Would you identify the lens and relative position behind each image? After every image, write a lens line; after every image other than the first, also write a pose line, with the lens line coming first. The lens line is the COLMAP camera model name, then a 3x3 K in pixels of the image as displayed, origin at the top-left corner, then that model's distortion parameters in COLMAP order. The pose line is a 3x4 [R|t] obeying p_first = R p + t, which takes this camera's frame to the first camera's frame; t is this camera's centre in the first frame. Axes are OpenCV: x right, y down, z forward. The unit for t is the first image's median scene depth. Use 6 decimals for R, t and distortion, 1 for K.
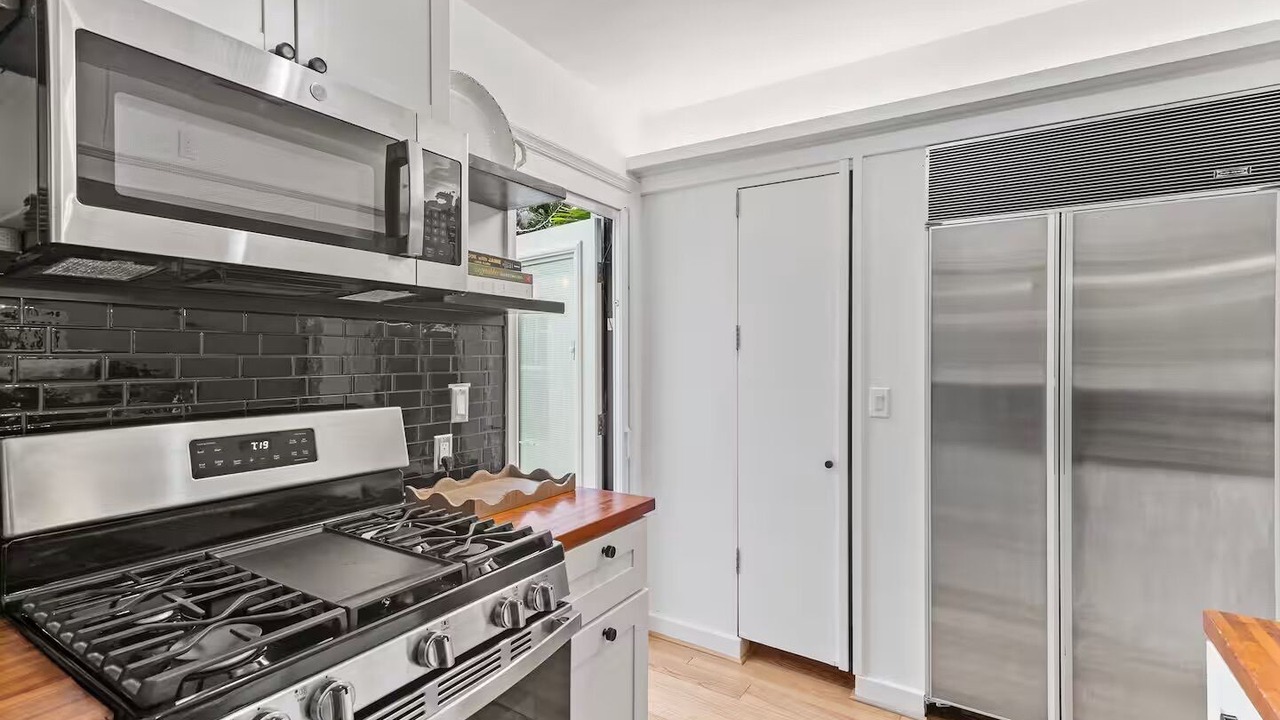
lens RADIAL K [[586.3, 0, 636.7], [0, 586.3, 360.9], [0, 0, 1]] dist [0.016190, 0.000587]
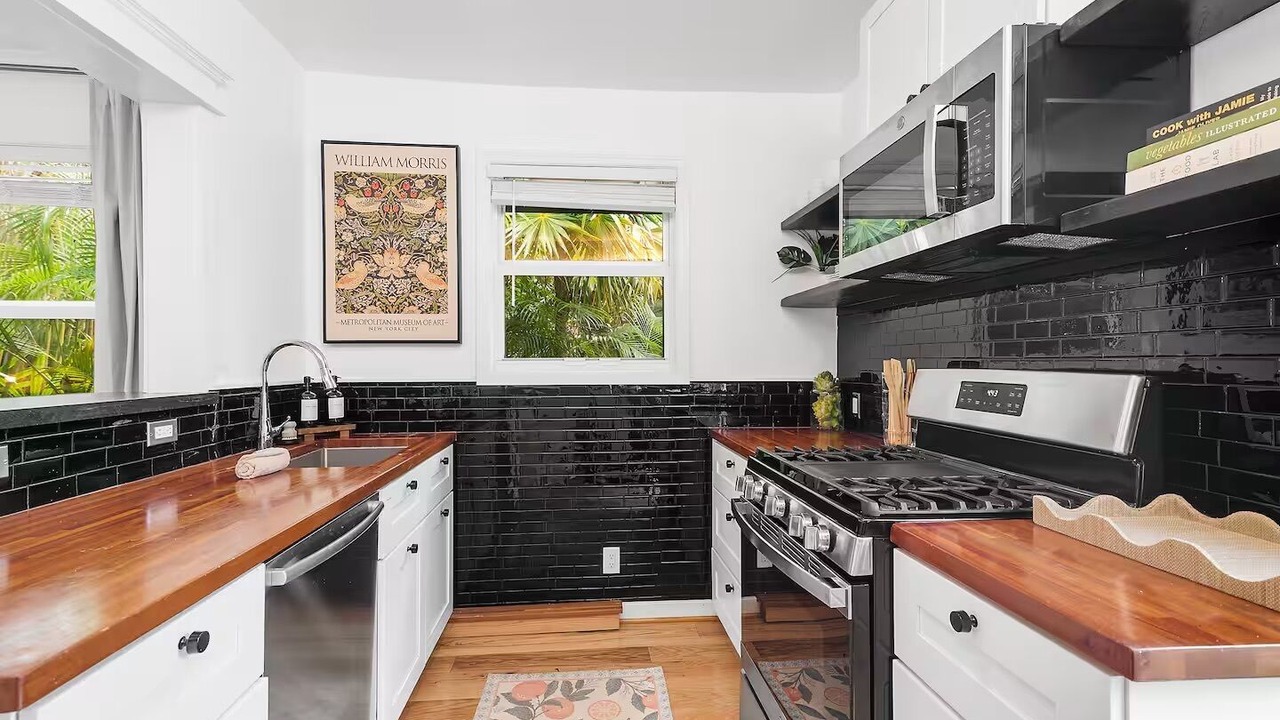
lens RADIAL K [[586.3, 0, 637.6], [0, 586.3, 359.2], [0, 0, 1]] dist [0.016190, 0.000587]
pose [[-0.796214, -0.001862, -0.605013, 0.482369], [-0.004574, 0.999985, 0.002942, 0.052662], [0.604998, 0.005109, -0.796211, 1.092277]]
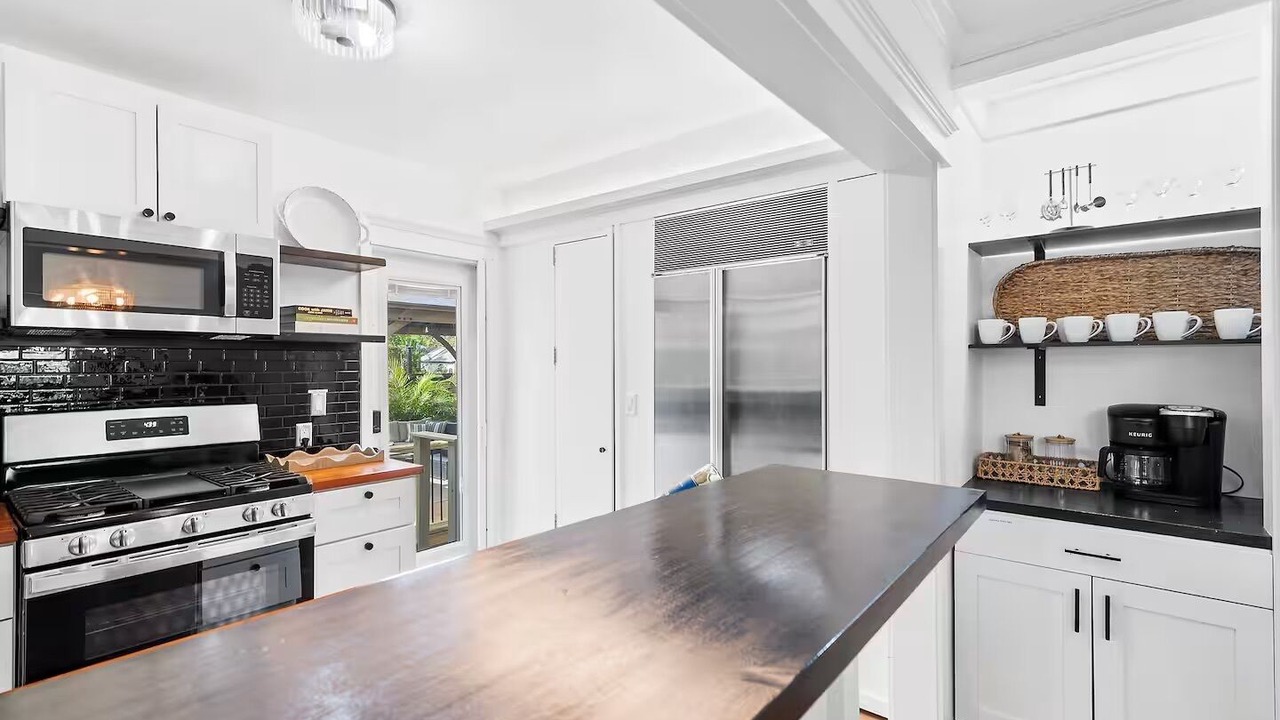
lens RADIAL K [[586.3, 0, 642.9], [0, 586.3, 363.4], [0, 0, 1]] dist [0.016190, 0.000587]
pose [[0.993009, -0.003934, -0.117973, 0.763442], [0.003051, 0.999966, -0.007660, -0.016611], [0.117999, 0.007247, 0.992987, -0.439288]]
